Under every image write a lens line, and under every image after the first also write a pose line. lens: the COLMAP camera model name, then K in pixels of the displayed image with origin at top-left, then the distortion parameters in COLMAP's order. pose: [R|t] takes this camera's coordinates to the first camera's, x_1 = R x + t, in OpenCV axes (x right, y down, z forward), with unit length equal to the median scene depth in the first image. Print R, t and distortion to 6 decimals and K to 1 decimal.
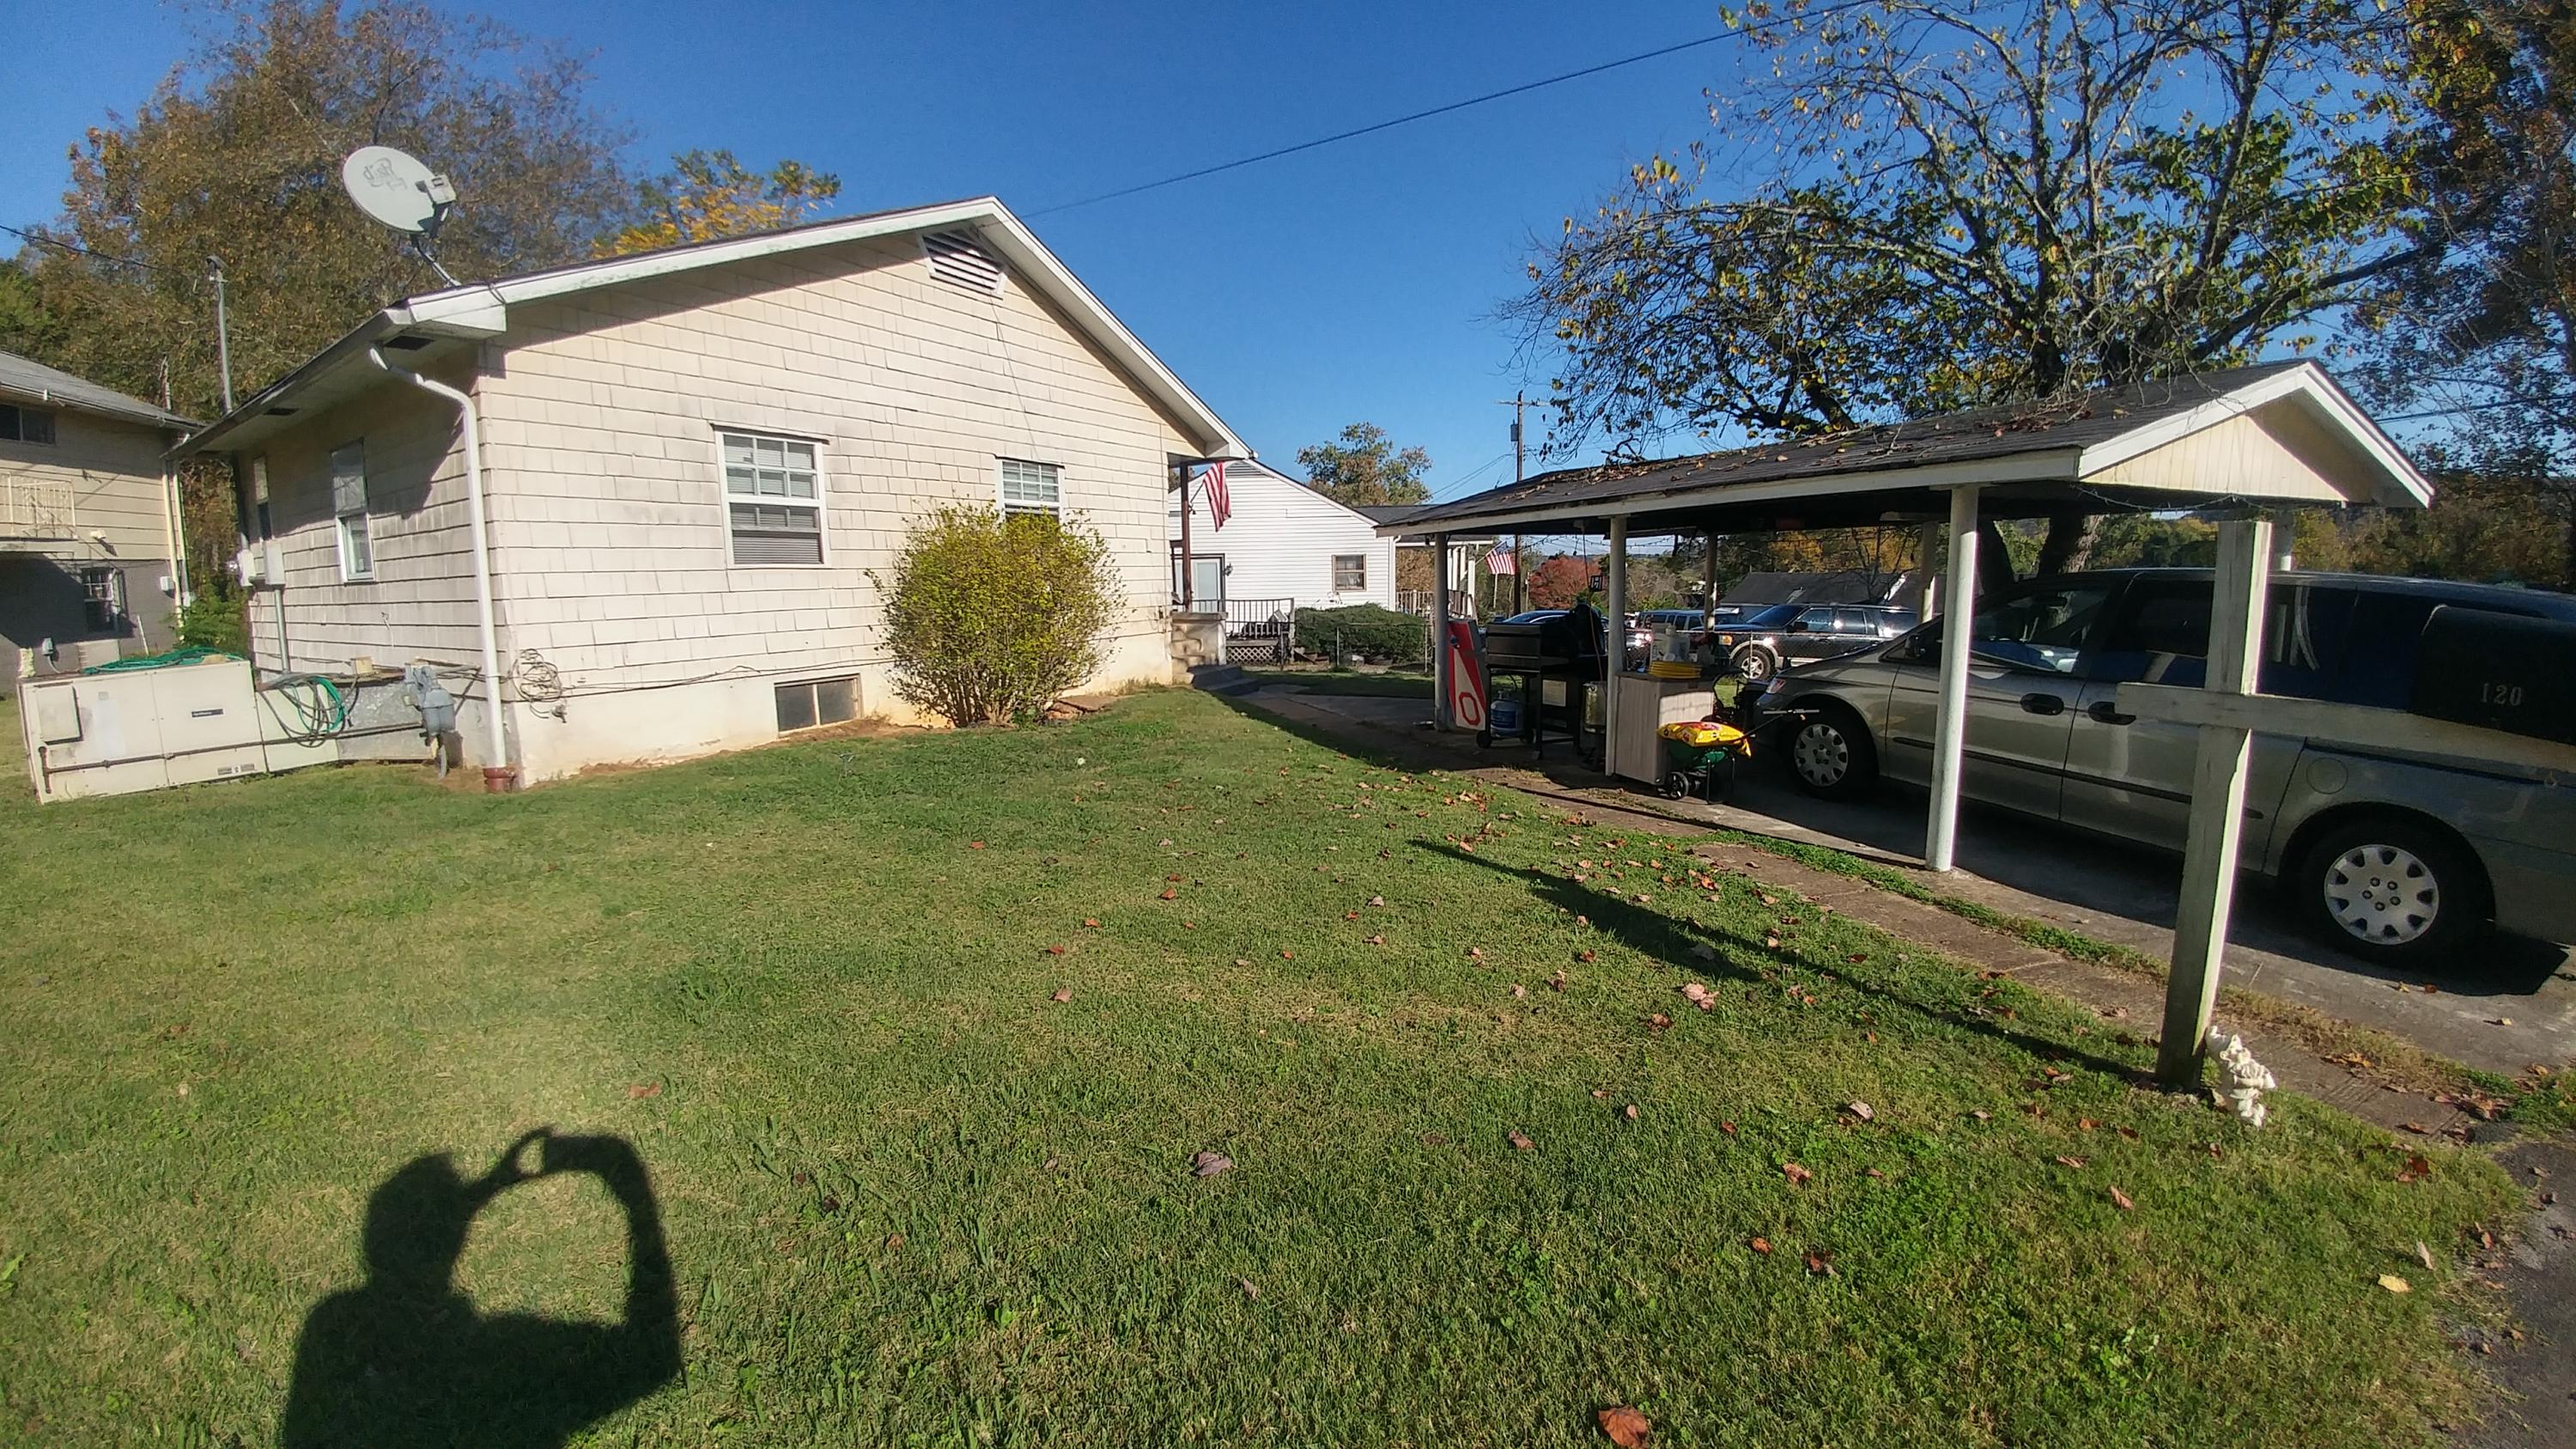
lens RADIAL K [[1019.0, 0, 1288.0], [0, 1019.0, 724.5], [0, 0, 1]] dist [-0.051315, 0.000024]
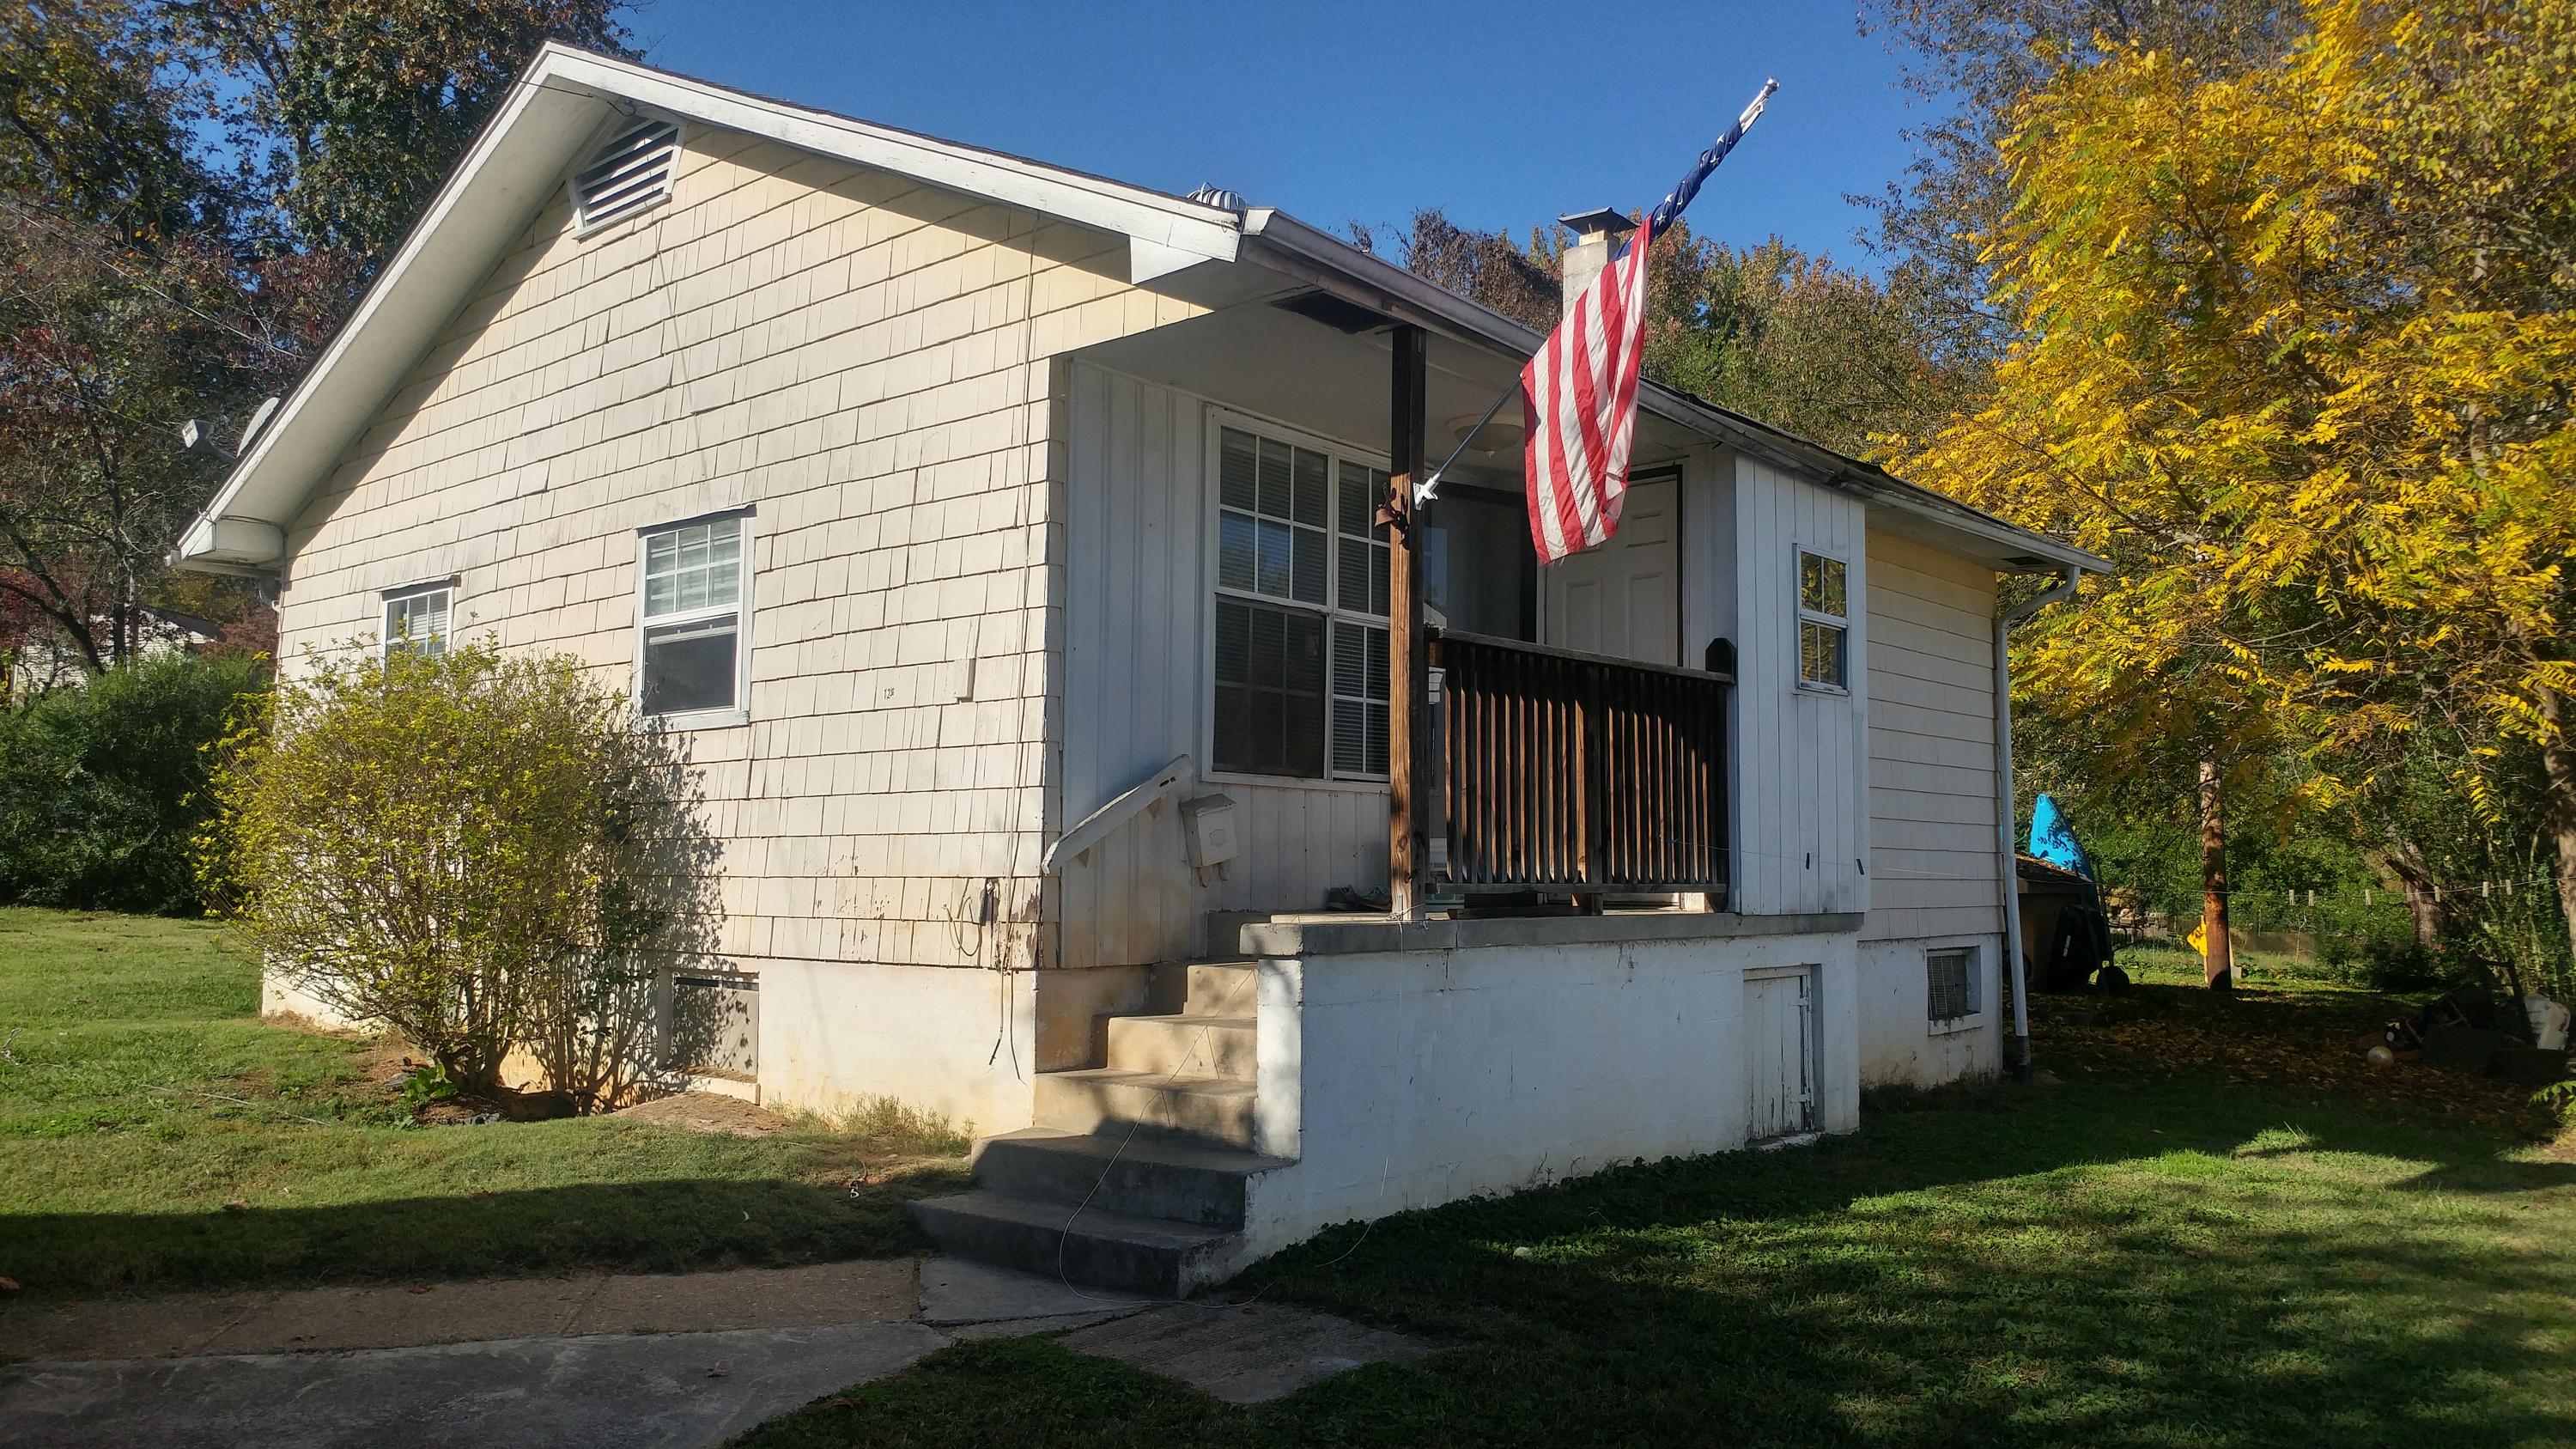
lens RADIAL K [[1968.0, 0, 1288.0], [0, 1968.0, 724.5], [0, 0, 1]] dist [-0.026888, 0.001690]
pose [[-0.204726, -0.081251, -0.975441, 0.477173], [-0.152014, 0.987097, -0.050317, -0.166793], [0.966943, 0.137979, -0.214435, 1.386382]]
